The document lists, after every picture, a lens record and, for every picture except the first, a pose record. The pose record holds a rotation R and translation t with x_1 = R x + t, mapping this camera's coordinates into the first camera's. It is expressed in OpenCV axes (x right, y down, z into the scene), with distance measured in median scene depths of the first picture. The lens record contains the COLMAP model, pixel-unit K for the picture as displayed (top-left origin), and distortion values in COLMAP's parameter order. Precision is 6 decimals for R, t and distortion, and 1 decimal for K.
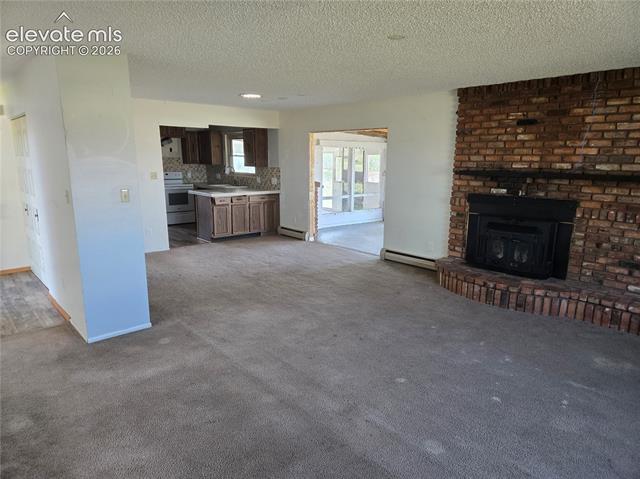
lens RADIAL K [[424.1, 0, 332.1], [0, 424.1, 238.6], [0, 0, 1]] dist [0.048151, -0.004807]
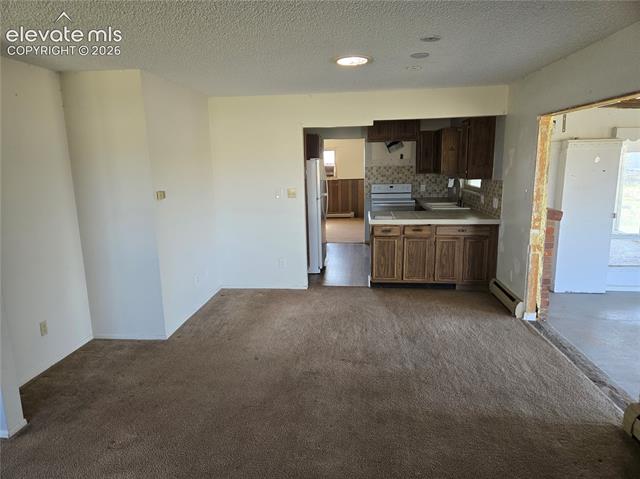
lens RADIAL K [[424.1, 0, 332.1], [0, 424.1, 238.6], [0, 0, 1]] dist [0.048151, -0.004807]
pose [[0.660920, 0.115396, -0.741532, 0.170745], [-0.121778, 0.991502, 0.045757, -0.088124], [0.740510, 0.060060, 0.669356, 0.442710]]
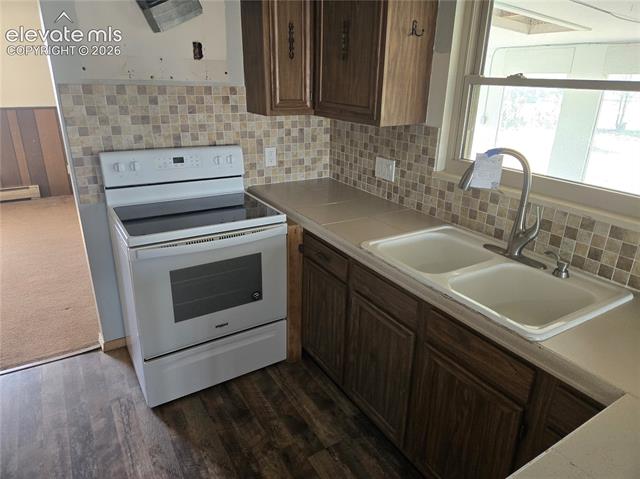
lens RADIAL K [[424.1, 0, 332.1], [0, 424.1, 238.6], [0, 0, 1]] dist [0.048151, -0.004807]
pose [[0.977574, 0.085441, -0.192483, -0.294254], [-0.056090, 0.986620, 0.153083, -0.171164], [0.202987, -0.138853, 0.969286, 0.904435]]
